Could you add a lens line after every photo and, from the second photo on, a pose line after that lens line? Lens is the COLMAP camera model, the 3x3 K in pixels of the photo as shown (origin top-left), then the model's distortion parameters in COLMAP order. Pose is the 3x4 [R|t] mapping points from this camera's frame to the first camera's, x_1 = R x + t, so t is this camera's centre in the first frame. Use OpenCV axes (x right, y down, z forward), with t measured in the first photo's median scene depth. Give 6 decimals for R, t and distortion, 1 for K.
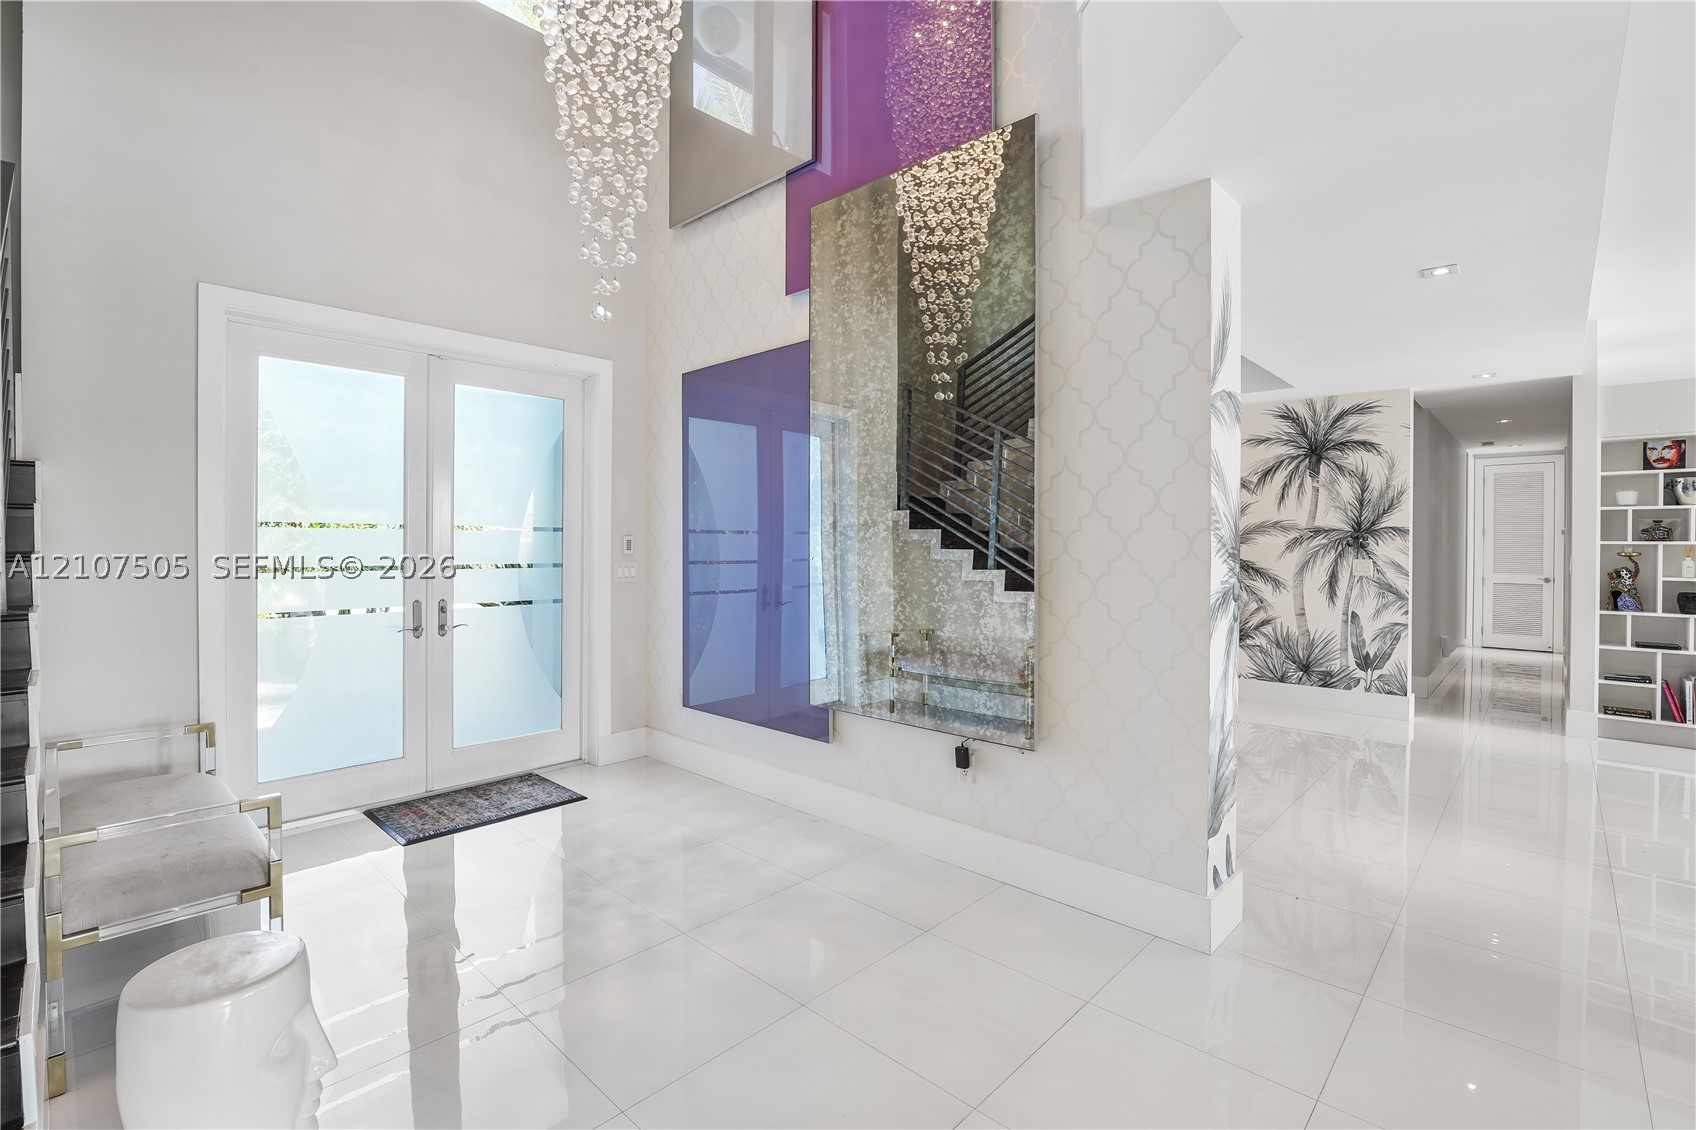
lens RADIAL K [[751.5, 0, 844.7], [0, 751.5, 548.0], [0, 0, 1]] dist [-0.019622, -0.000121]
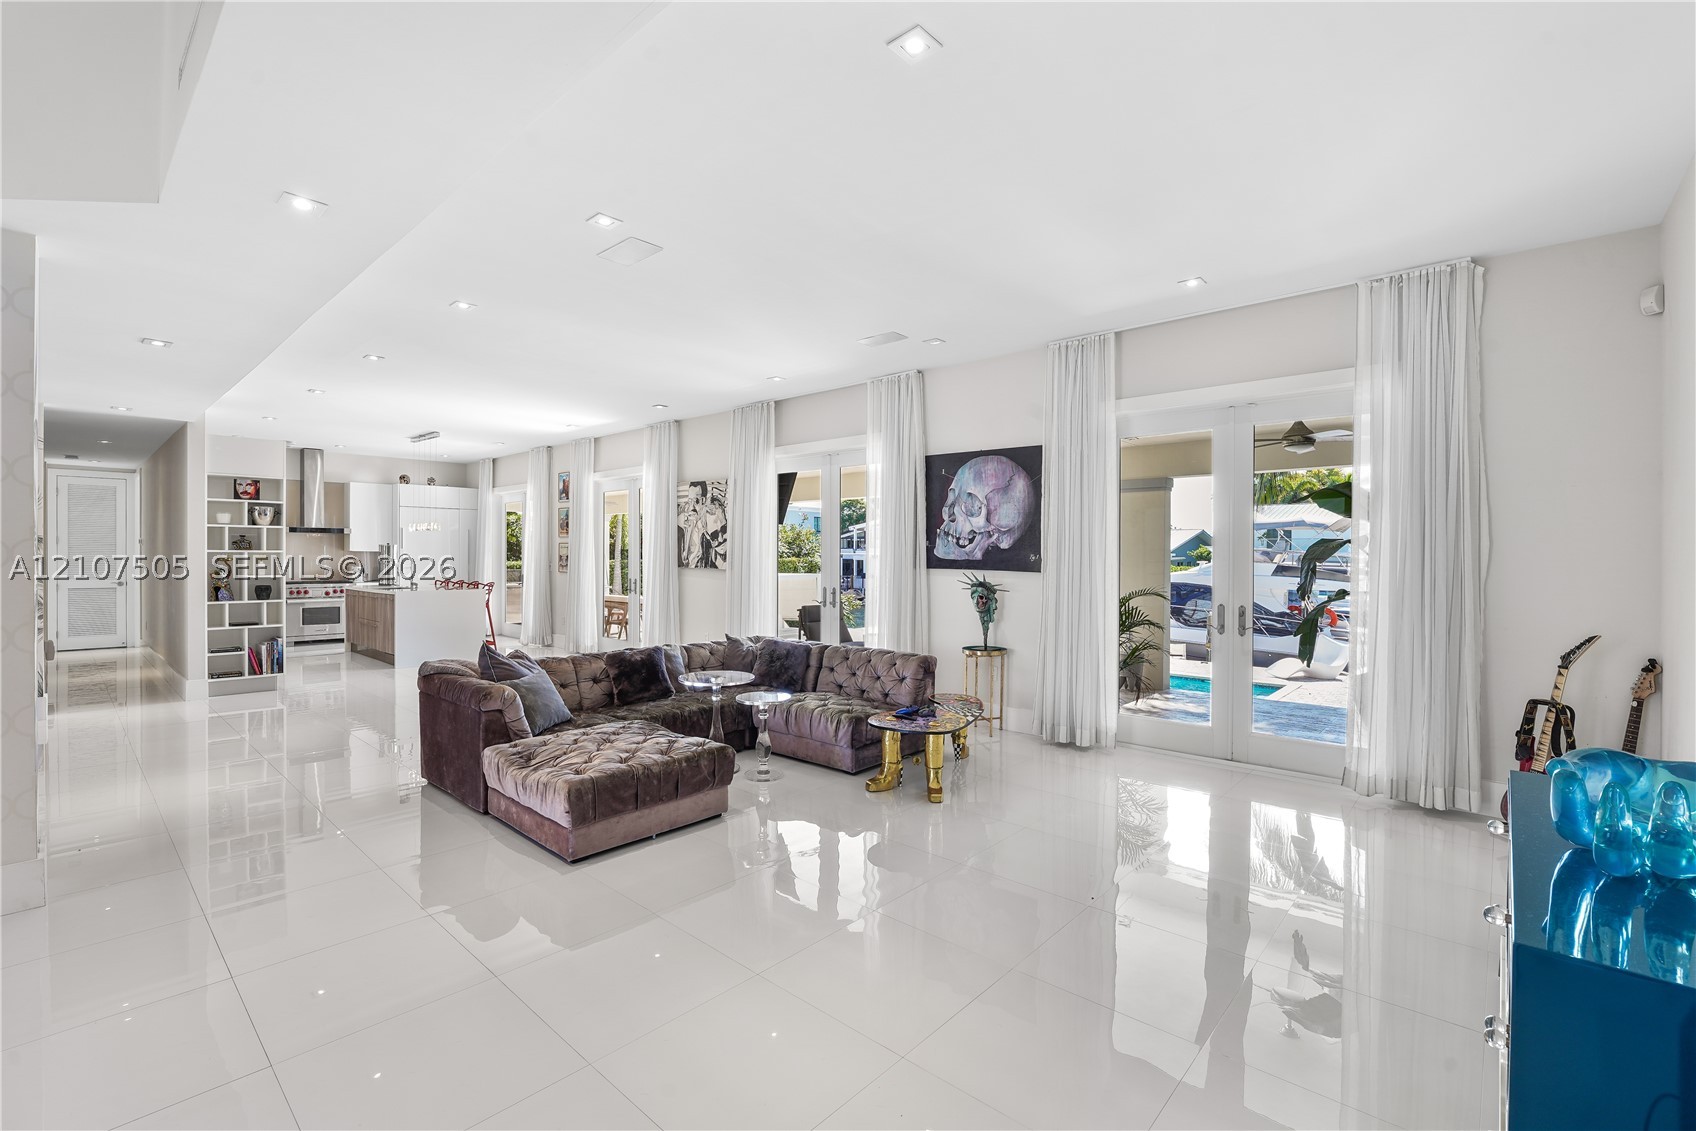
lens RADIAL K [[751.5, 0, 845.4], [0, 751.5, 559.4], [0, 0, 1]] dist [-0.019622, -0.000121]
pose [[-0.032890, -0.006886, 0.999435, -0.364434], [0.001705, 0.999974, 0.006946, 0.000734], [-0.999458, 0.001933, -0.032878, -0.115738]]
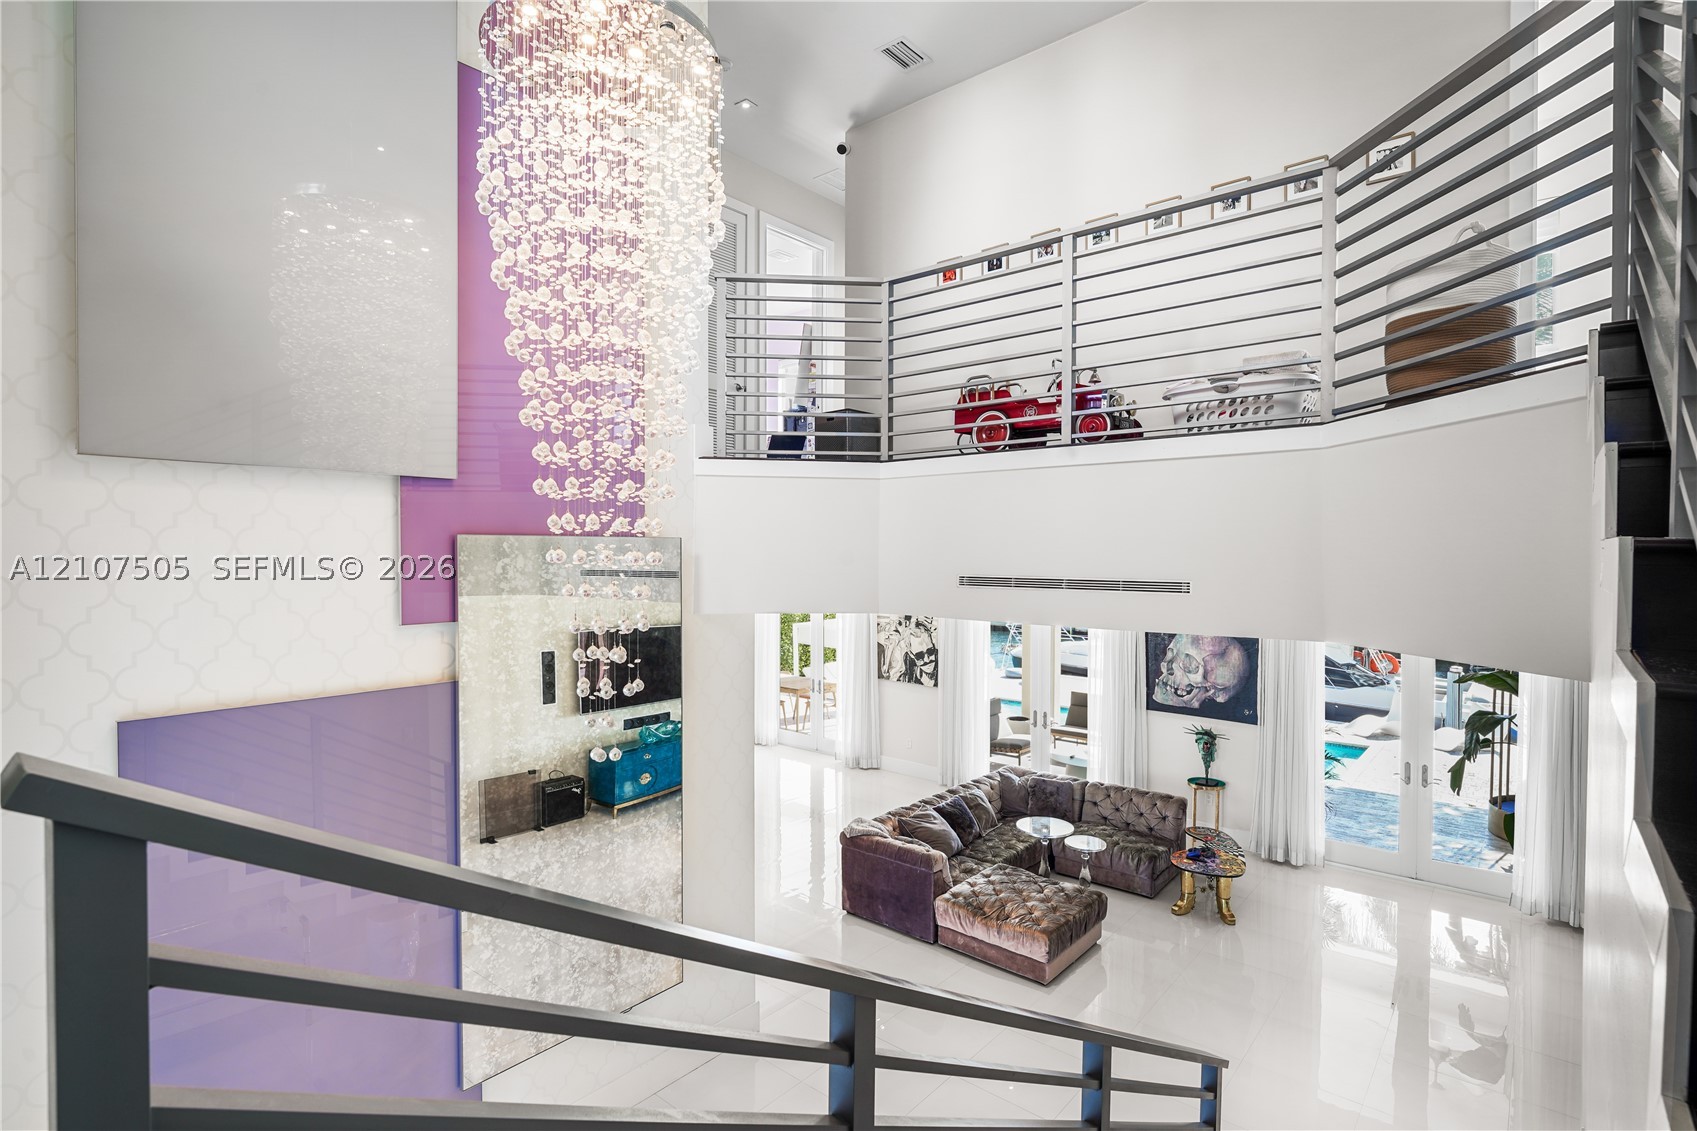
lens RADIAL K [[843.4, 0, 848.8], [0, 843.4, 565.8], [0, 0, 1]] dist [0.004366, -0.002213]
pose [[-0.070589, -0.026329, 0.997158, -0.826683], [0.005756, 0.999624, 0.026801, -0.343339], [-0.997489, 0.007631, -0.070411, 0.475143]]
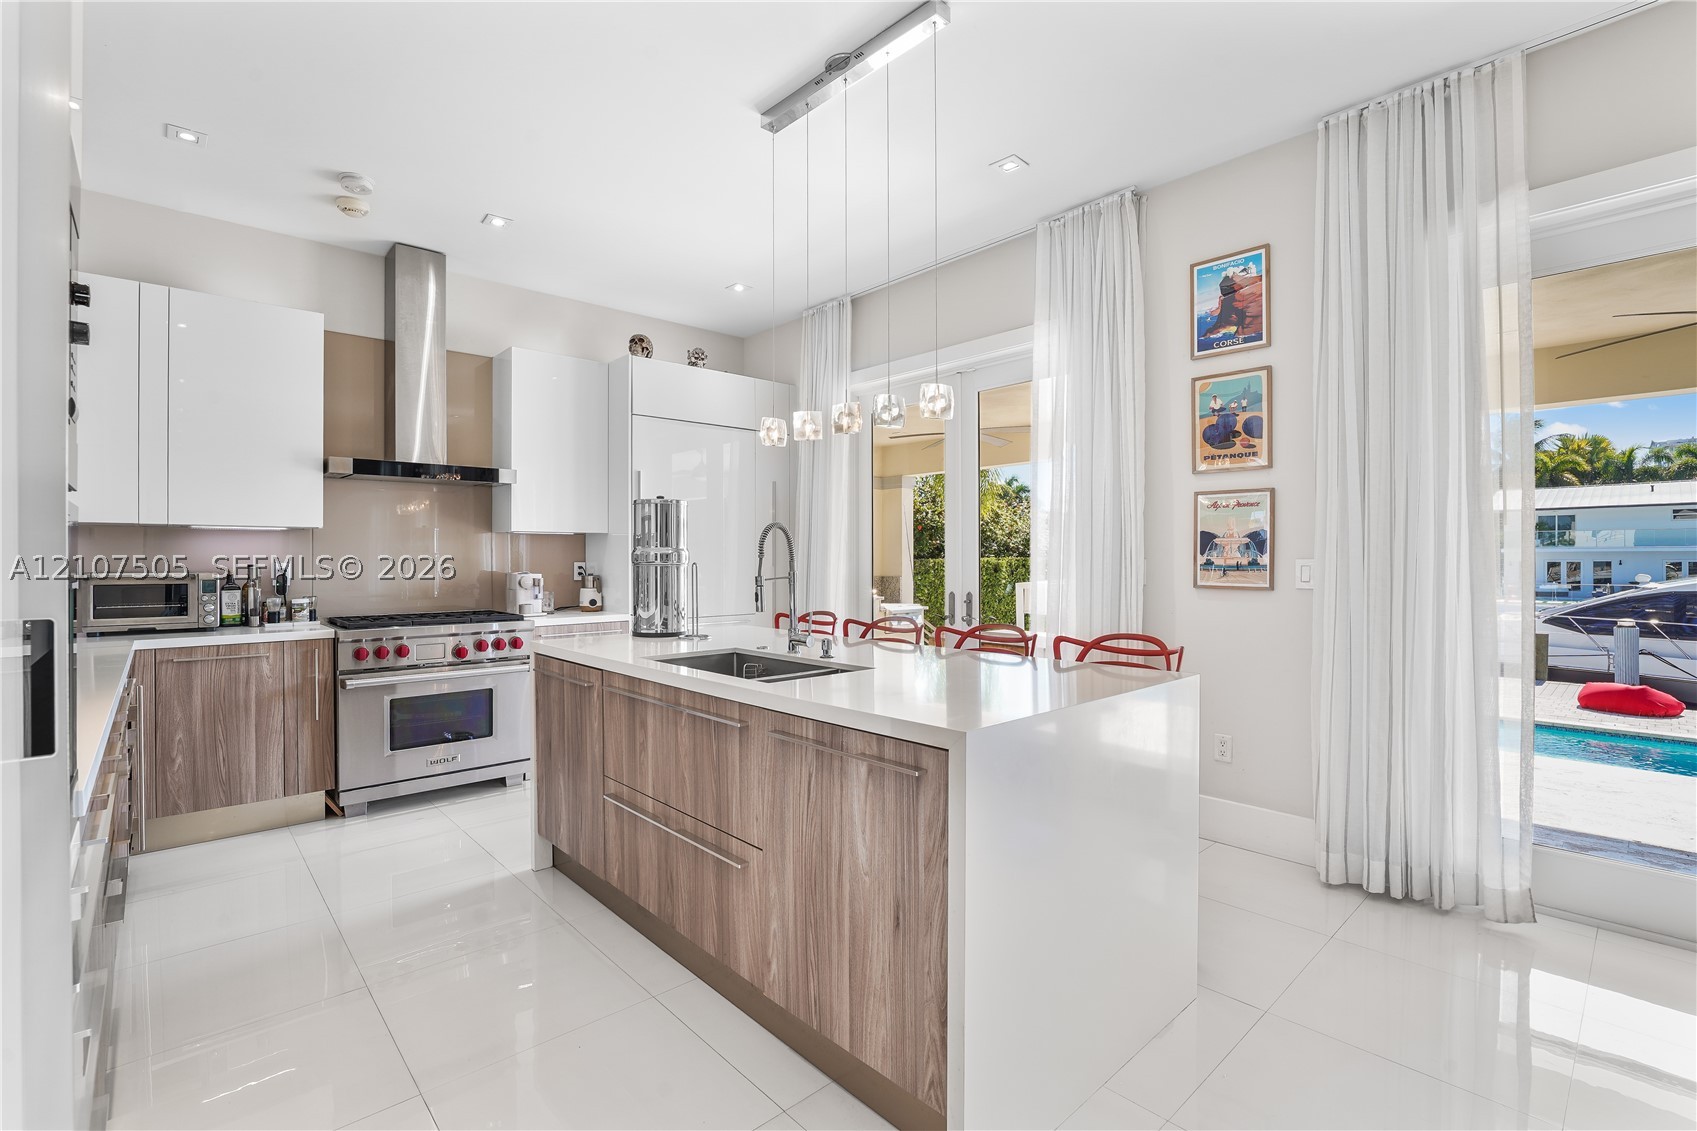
lens RADIAL K [[752.0, 0, 832.5], [0, 752.0, 565.8], [0, 0, 1]] dist [-0.019622, -0.000121]
pose [[0.075788, -0.010426, 0.997069, 1.146610], [0.009429, 0.999908, 0.009739, 0.022182], [-0.997079, 0.008663, 0.075880, 0.900048]]
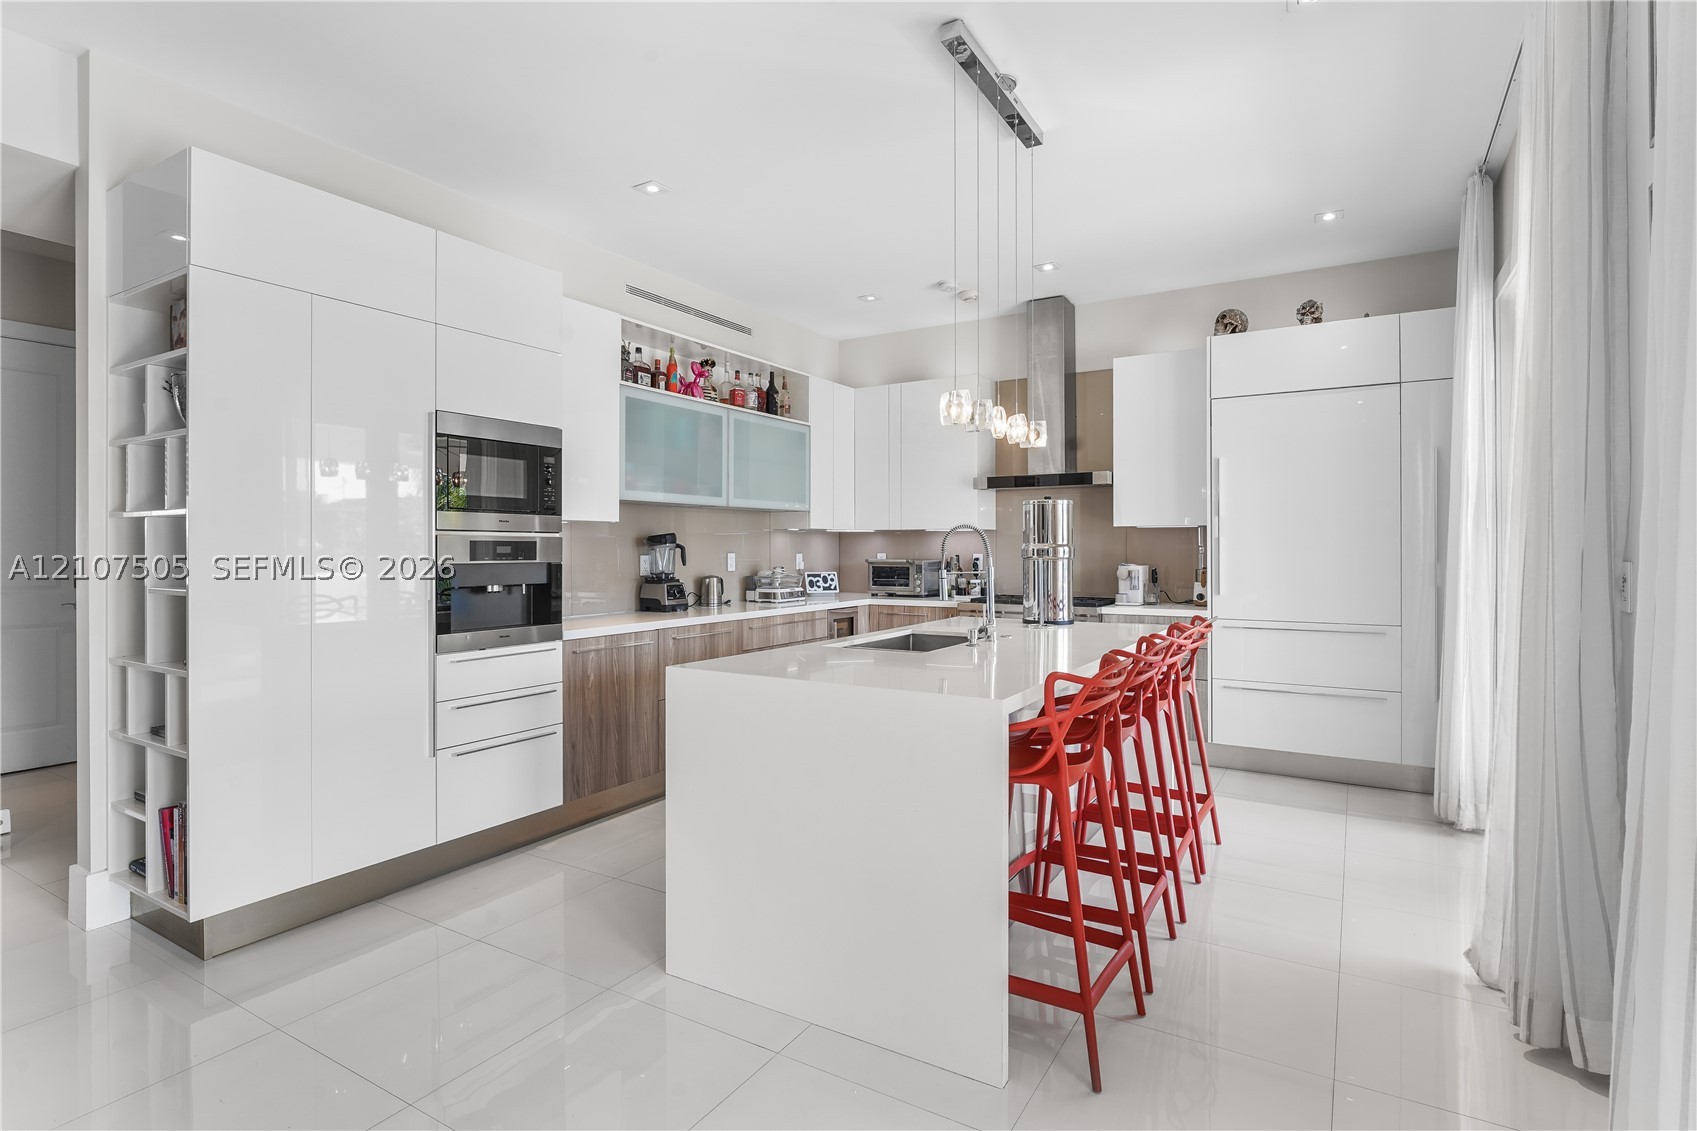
lens RADIAL K [[843.4, 0, 851.8], [0, 843.4, 555.5], [0, 0, 1]] dist [0.004366, -0.002213]
pose [[0.973326, -0.004562, 0.229383, 1.408424], [0.004213, 0.999989, 0.002011, 0.020364], [-0.229390, -0.000991, 0.973334, 0.373663]]
